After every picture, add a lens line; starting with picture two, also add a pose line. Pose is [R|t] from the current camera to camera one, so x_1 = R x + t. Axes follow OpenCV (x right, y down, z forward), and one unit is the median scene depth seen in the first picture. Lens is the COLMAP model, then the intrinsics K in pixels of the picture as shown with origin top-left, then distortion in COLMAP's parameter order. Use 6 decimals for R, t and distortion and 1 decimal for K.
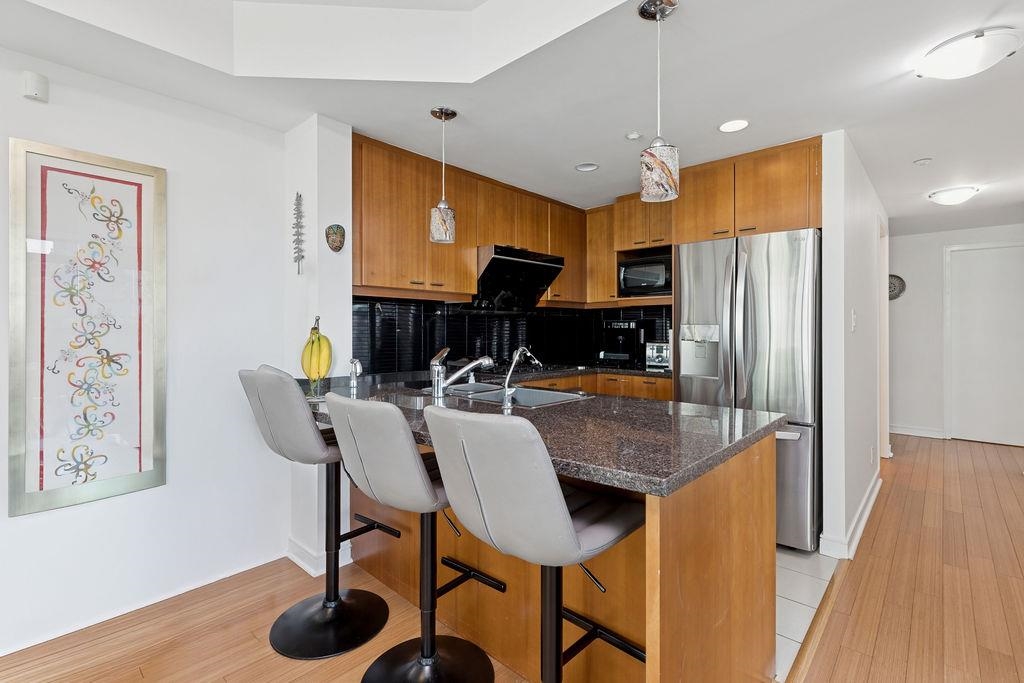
lens RADIAL K [[465.0, 0, 502.1], [0, 465.0, 328.7], [0, 0, 1]] dist [0.007707, -0.003065]
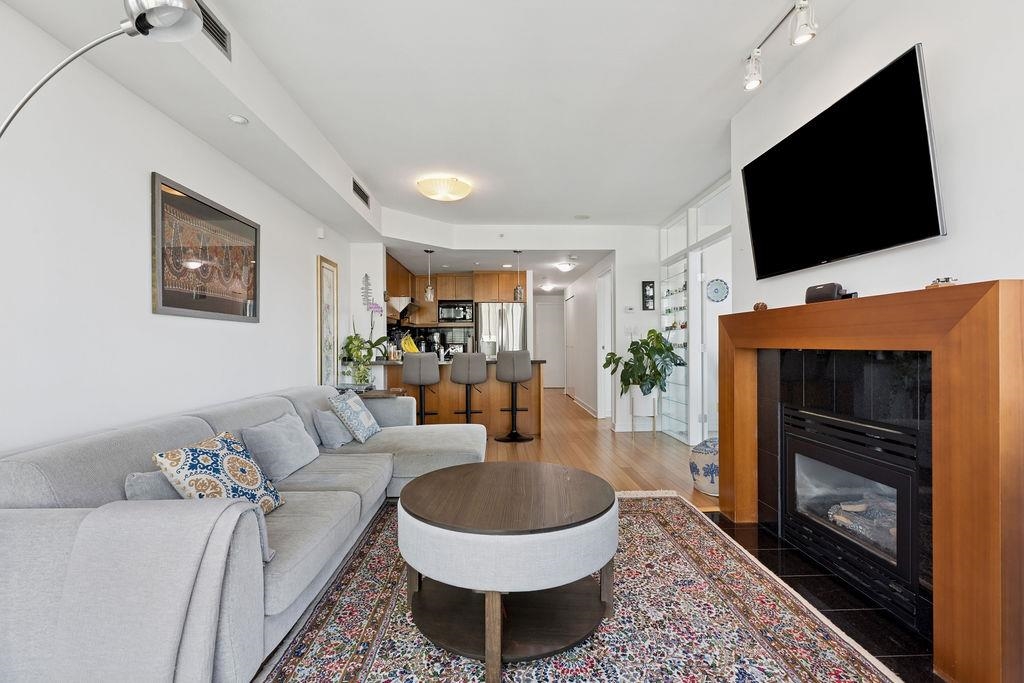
lens RADIAL K [[465.0, 0, 506.2], [0, 465.0, 342.7], [0, 0, 1]] dist [0.007707, -0.003065]
pose [[0.715338, -0.001973, 0.698775, -1.181121], [0.006931, 0.999967, -0.004272, 0.041326], [-0.698744, 0.007899, 0.715328, -0.817629]]
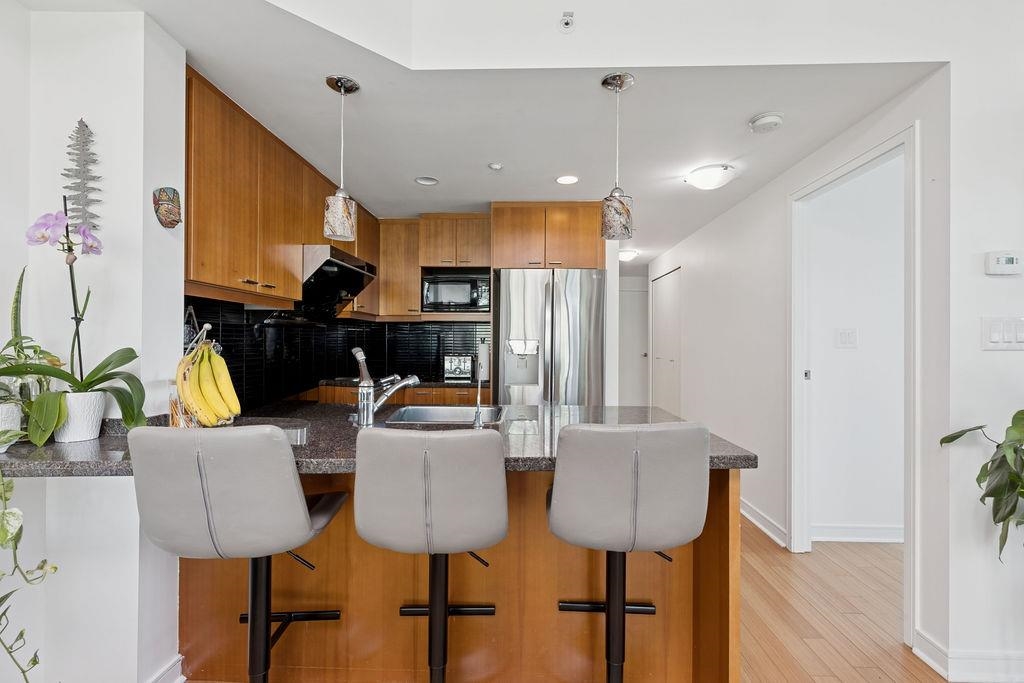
lens RADIAL K [[465.0, 0, 514.7], [0, 465.0, 336.1], [0, 0, 1]] dist [0.007707, -0.003065]
pose [[0.752800, 0.012658, 0.658128, -0.323960], [-0.004855, 0.999895, -0.013678, -0.001423], [-0.658232, 0.007102, 0.752782, 0.124682]]
